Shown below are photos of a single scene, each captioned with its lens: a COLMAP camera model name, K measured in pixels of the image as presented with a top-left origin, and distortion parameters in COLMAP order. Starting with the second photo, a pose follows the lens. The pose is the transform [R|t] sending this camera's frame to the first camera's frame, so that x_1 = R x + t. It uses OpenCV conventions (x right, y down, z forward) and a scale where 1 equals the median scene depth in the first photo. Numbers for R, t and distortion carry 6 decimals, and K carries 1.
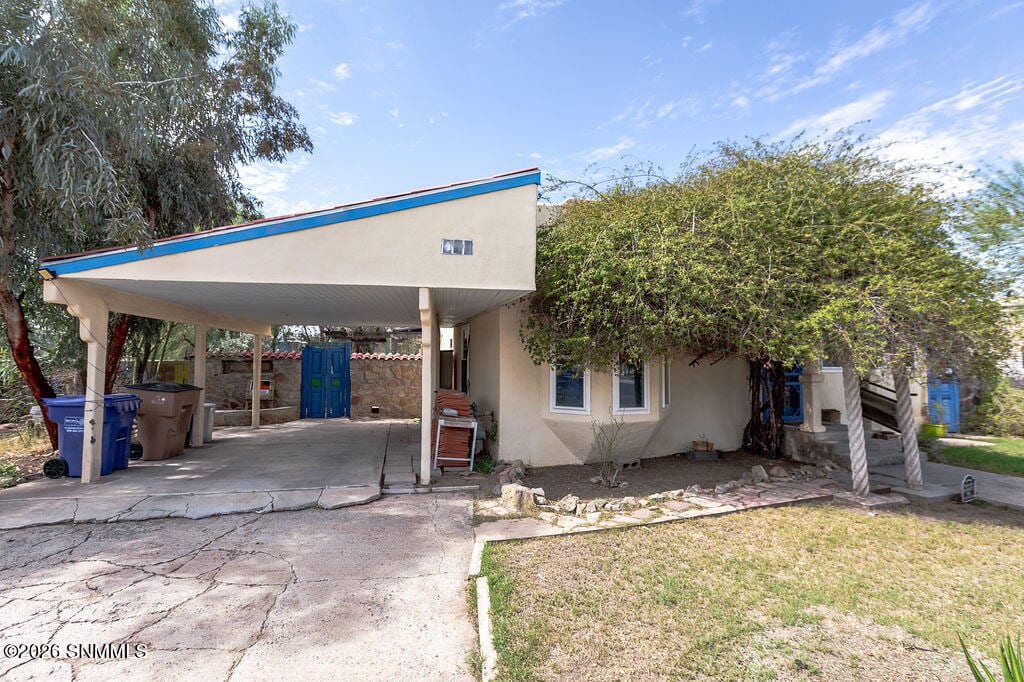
lens RADIAL K [[458.5, 0, 507.2], [0, 458.5, 341.4], [0, 0, 1]] dist [0.004379, -0.001679]
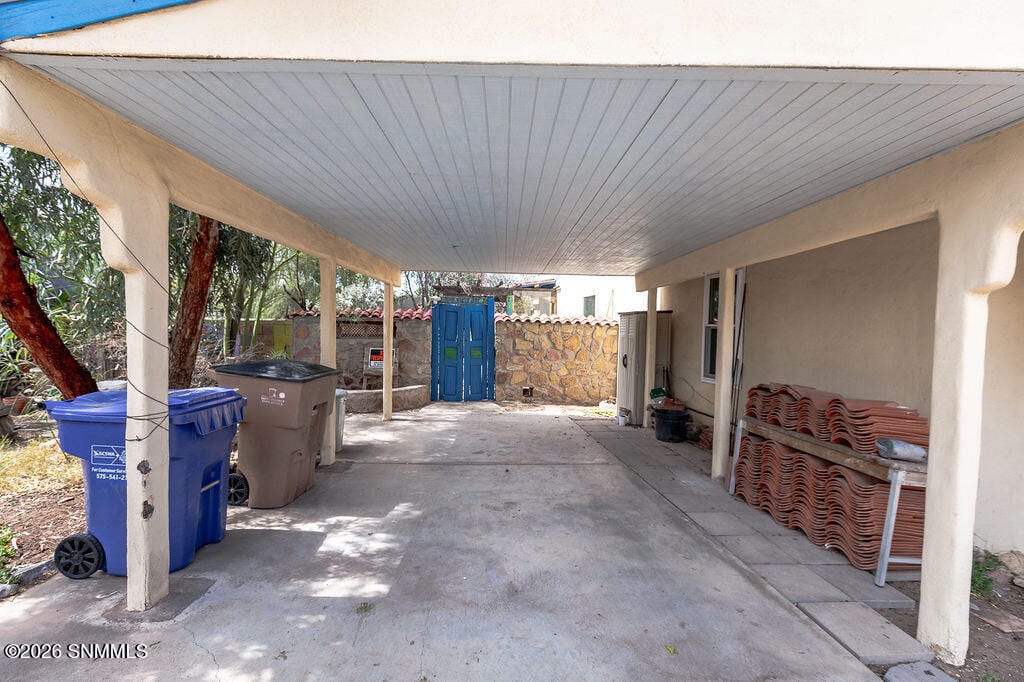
lens RADIAL K [[458.5, 0, 508.6], [0, 458.5, 341.9], [0, 0, 1]] dist [0.004379, -0.001679]
pose [[0.992658, 0.021286, -0.119066, -0.443169], [-0.011713, 0.996683, 0.080530, 0.022572], [0.120385, -0.078545, 0.989615, 0.534270]]
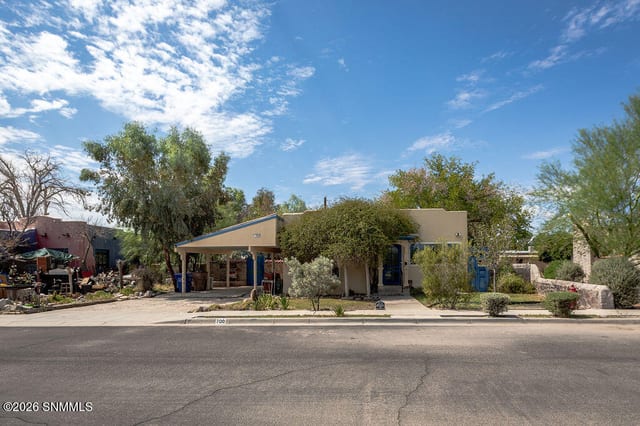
lens RADIAL K [[388.6, 0, 354.2], [0, 388.6, 256.6], [0, 0, 1]] dist [-0.011768, 0.009914]
pose [[0.956796, -0.014502, -0.290400, 1.405748], [0.024094, 0.999275, 0.029485, -0.085698], [0.289761, -0.035208, 0.956451, -1.671910]]
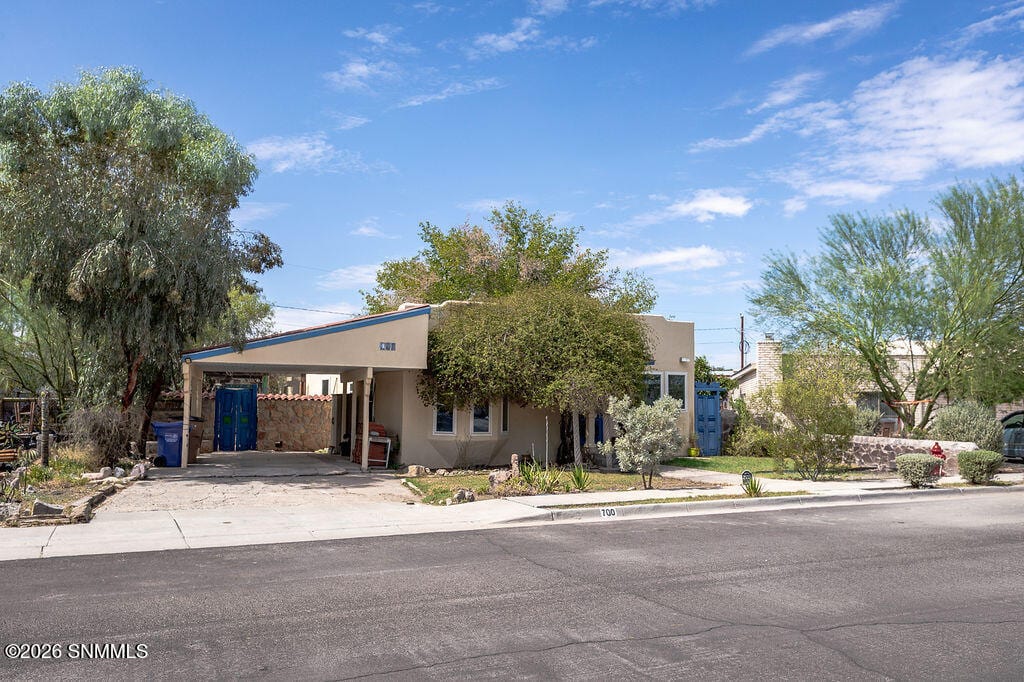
lens RADIAL K [[805.8, 0, 516.8], [0, 805.8, 348.7], [0, 0, 1]] dist [0.000436, -0.006624]
pose [[0.980381, 0.022144, 0.195867, -0.200227], [-0.018762, 0.999641, -0.019108, -0.116013], [-0.196219, 0.015058, 0.980444, -2.068469]]
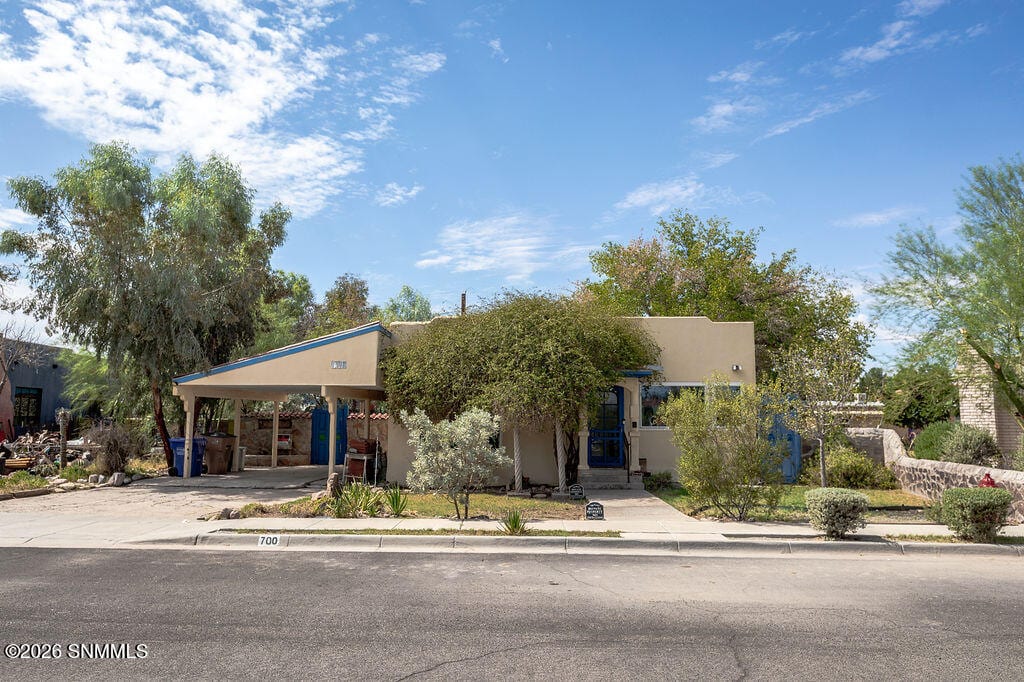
lens RADIAL K [[751.8, 0, 508.8], [0, 751.8, 336.2], [0, 0, 1]] dist [-0.004711, 0.002658]
pose [[0.955661, -0.029257, -0.293014, 1.311974], [0.009999, 0.997702, -0.067009, -0.085005], [0.294301, 0.061109, 0.953757, -1.616486]]
